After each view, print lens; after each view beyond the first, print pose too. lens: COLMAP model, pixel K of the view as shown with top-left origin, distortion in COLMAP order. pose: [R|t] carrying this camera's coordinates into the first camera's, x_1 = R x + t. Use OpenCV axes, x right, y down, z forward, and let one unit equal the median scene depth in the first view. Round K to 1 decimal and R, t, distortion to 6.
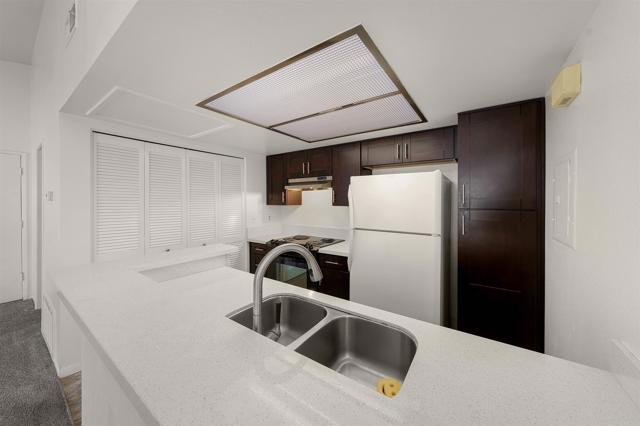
lens RADIAL K [[223.4, 0, 317.3], [0, 223.4, 201.0], [0, 0, 1]] dist [0.000463, 0.000037]
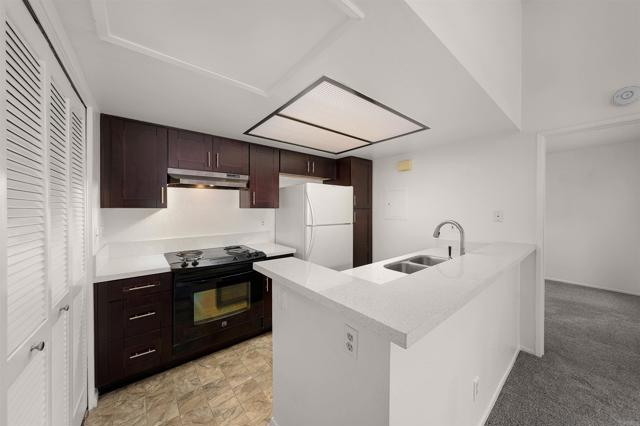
lens RADIAL K [[214.6, 0, 319.9], [0, 214.6, 207.1], [0, 0, 1]] dist [-0.000159, 0.000004]
pose [[0.253730, -0.005261, 0.967261, -0.722913], [0.000298, 0.999986, 0.005361, 0.014991], [-0.967275, -0.001072, 0.253728, 0.478554]]
